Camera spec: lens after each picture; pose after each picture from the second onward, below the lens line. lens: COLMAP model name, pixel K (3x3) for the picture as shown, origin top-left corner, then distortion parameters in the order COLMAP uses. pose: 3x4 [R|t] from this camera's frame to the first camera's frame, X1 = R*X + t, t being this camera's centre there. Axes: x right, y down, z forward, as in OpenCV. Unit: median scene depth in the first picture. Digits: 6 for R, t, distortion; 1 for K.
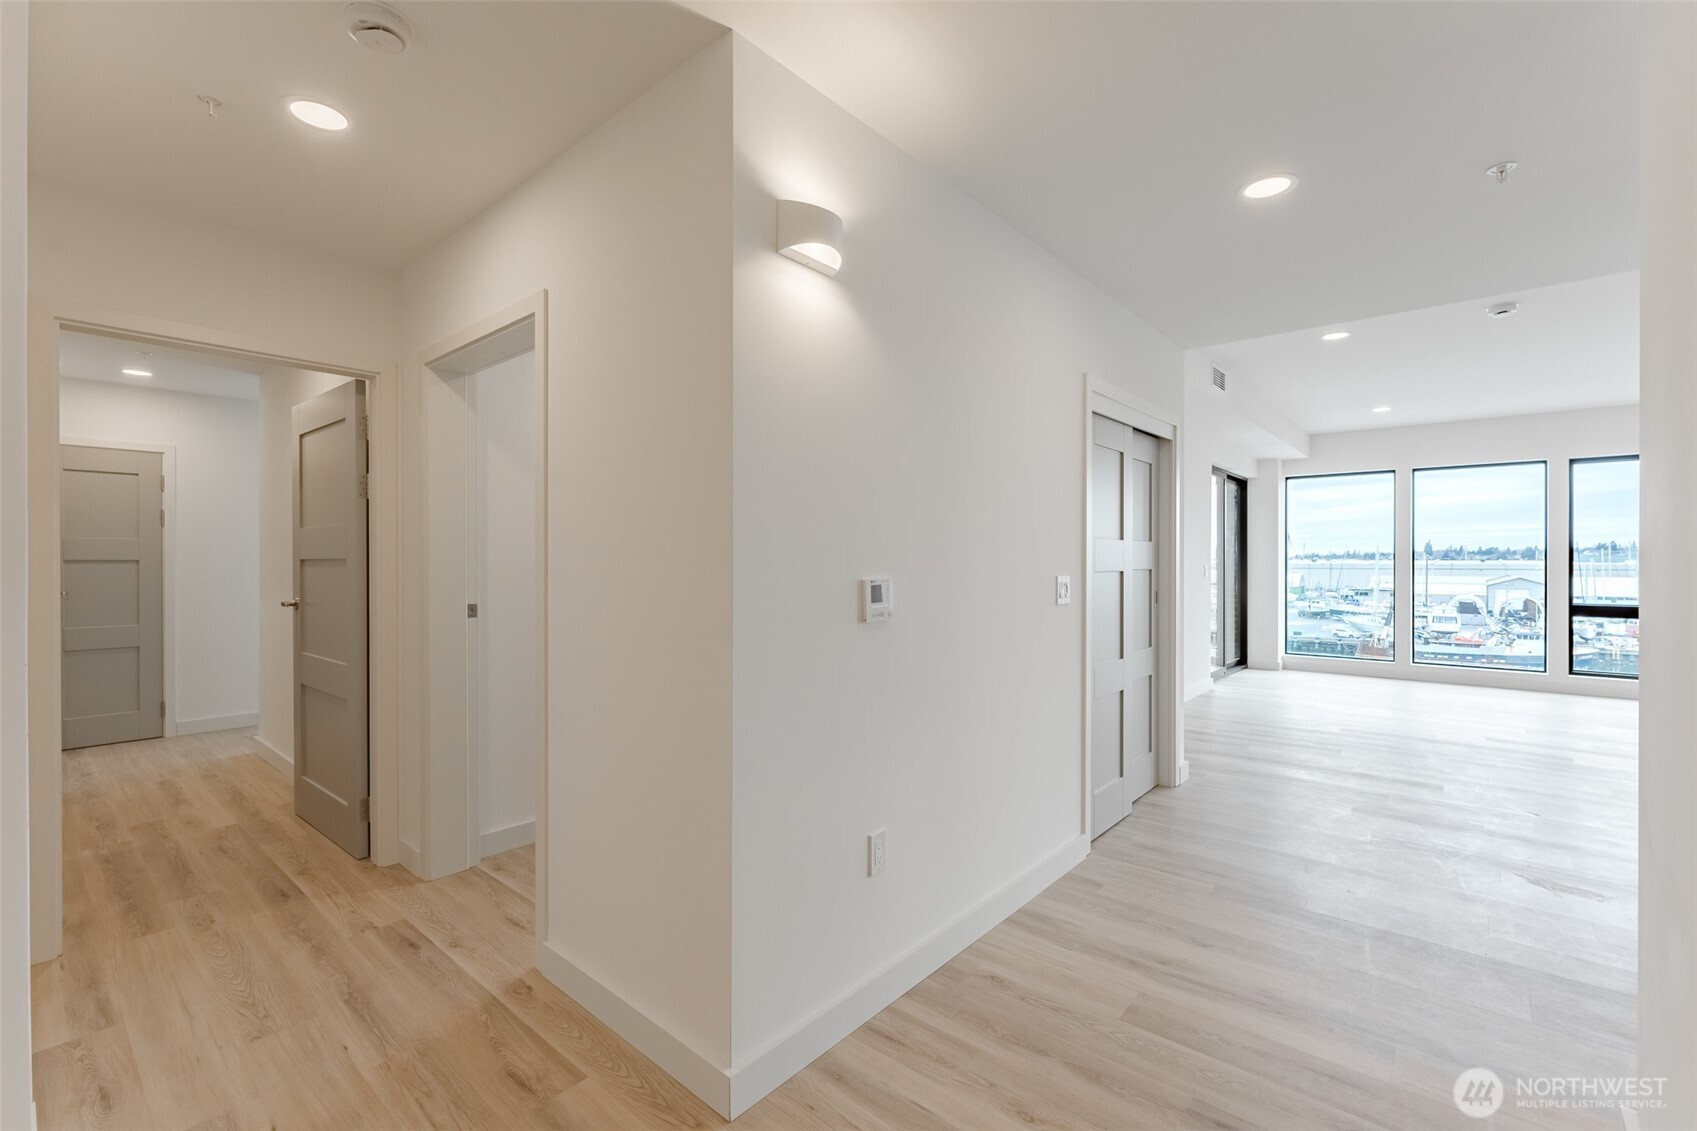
lens RADIAL K [[716.2, 0, 827.9], [0, 716.2, 567.1], [0, 0, 1]] dist [-0.020957, 0.003649]
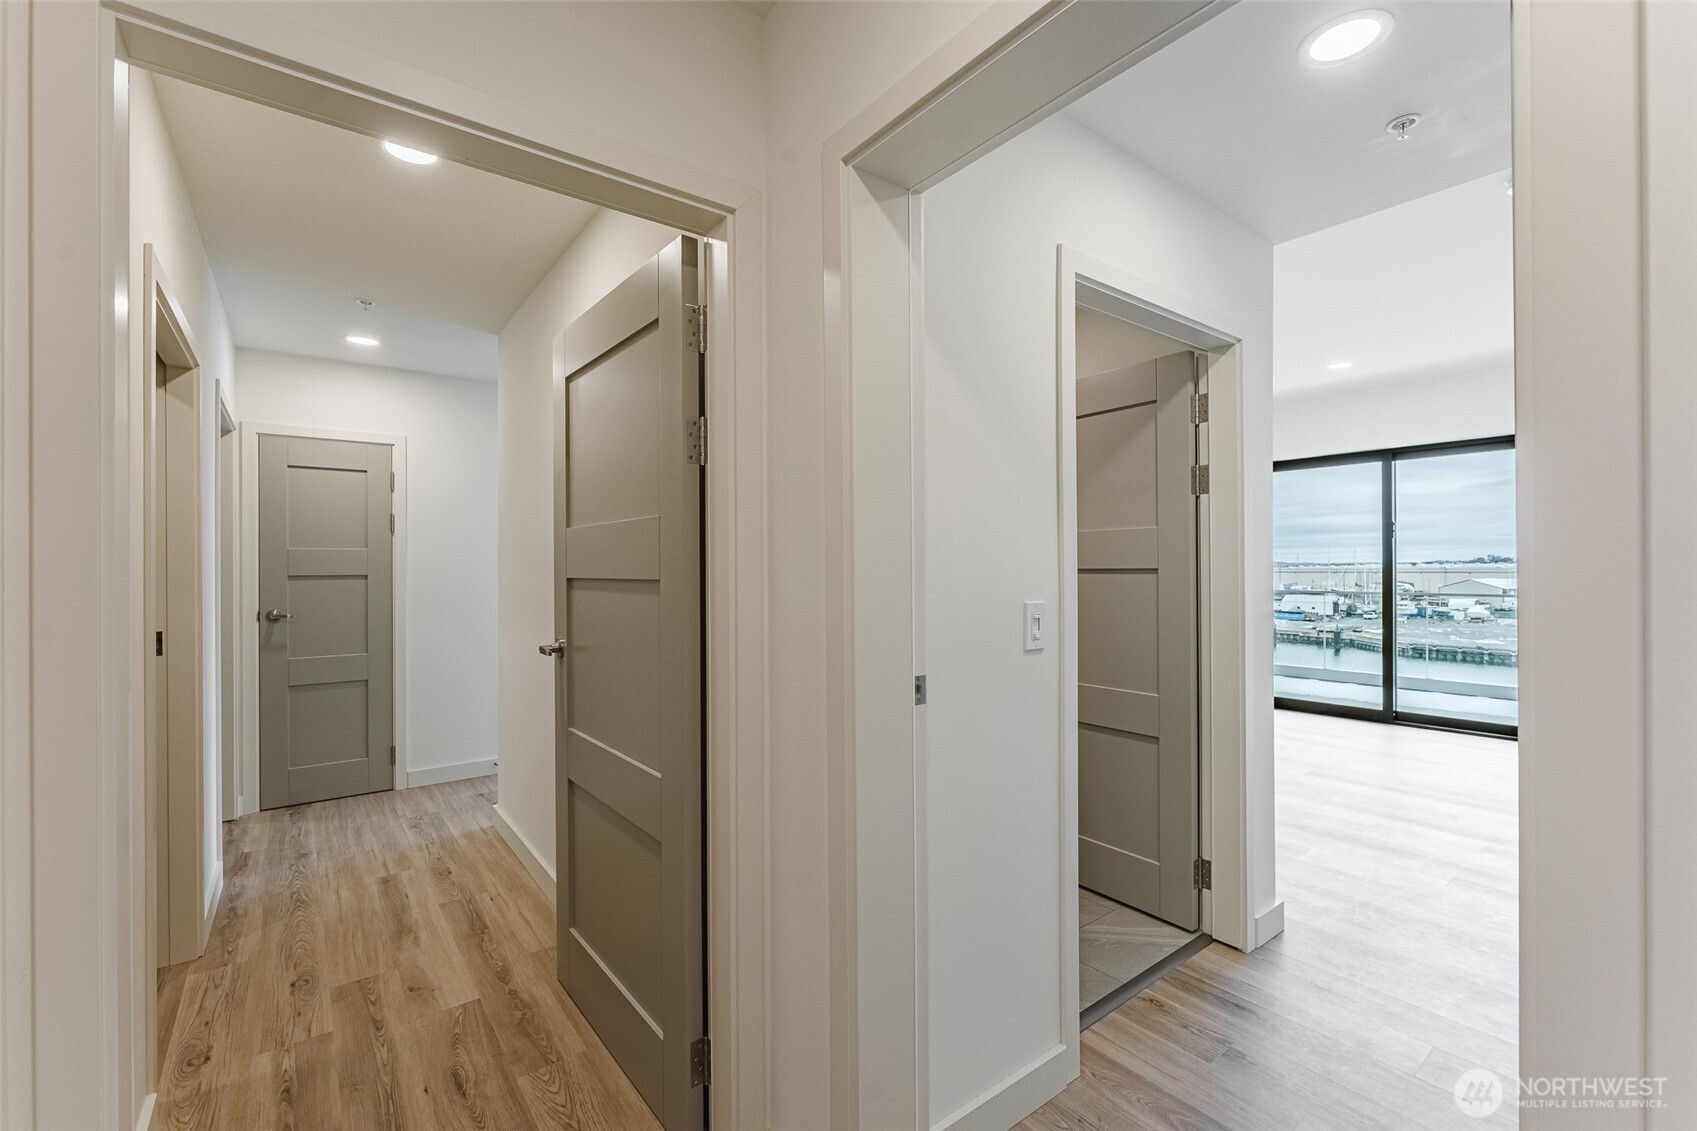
lens RADIAL K [[716.2, 0, 835.6], [0, 716.2, 566.8], [0, 0, 1]] dist [-0.020957, 0.003649]
pose [[0.976432, -0.005909, -0.215743, -0.372386], [0.004251, 0.999958, -0.008149, -0.014499], [0.215782, 0.007040, 0.976416, 0.431599]]
